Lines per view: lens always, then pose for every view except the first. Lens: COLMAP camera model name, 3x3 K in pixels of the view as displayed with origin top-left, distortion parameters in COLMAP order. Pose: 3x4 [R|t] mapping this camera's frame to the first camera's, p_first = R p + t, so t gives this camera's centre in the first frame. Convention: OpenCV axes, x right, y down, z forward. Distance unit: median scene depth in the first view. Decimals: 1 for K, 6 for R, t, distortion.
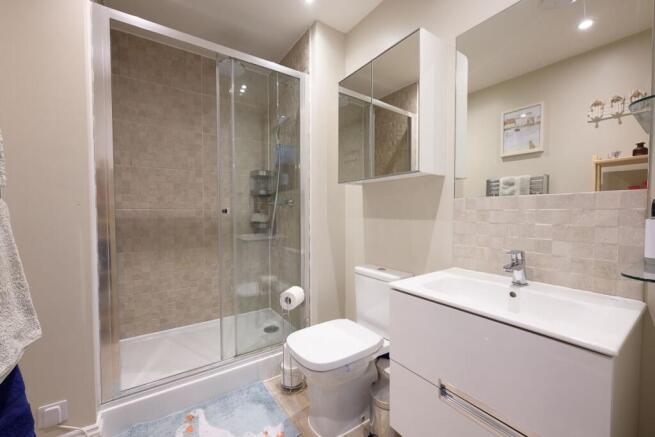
lens RADIAL K [[259.4, 0, 328.3], [0, 259.4, 220.1], [0, 0, 1]] dist [-0.007487, 0.000258]
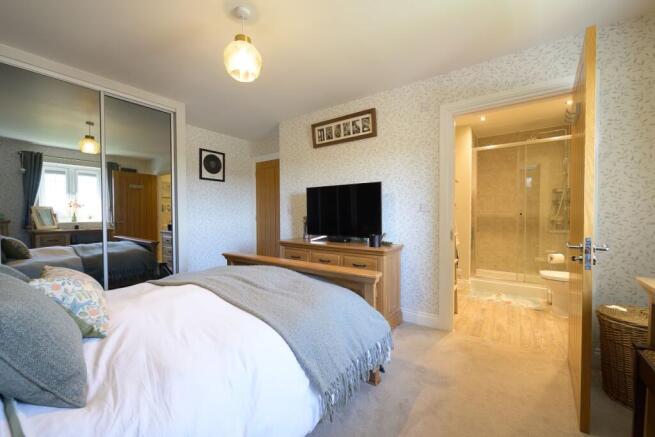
lens RADIAL K [[259.4, 0, 328.3], [0, 259.4, 220.1], [0, 0, 1]] dist [-0.007487, 0.000258]
pose [[0.336627, 0.019591, -0.941434, 0.887237], [-0.025928, 0.999597, 0.011530, 0.026287], [0.941281, 0.020528, 0.337000, -1.016021]]
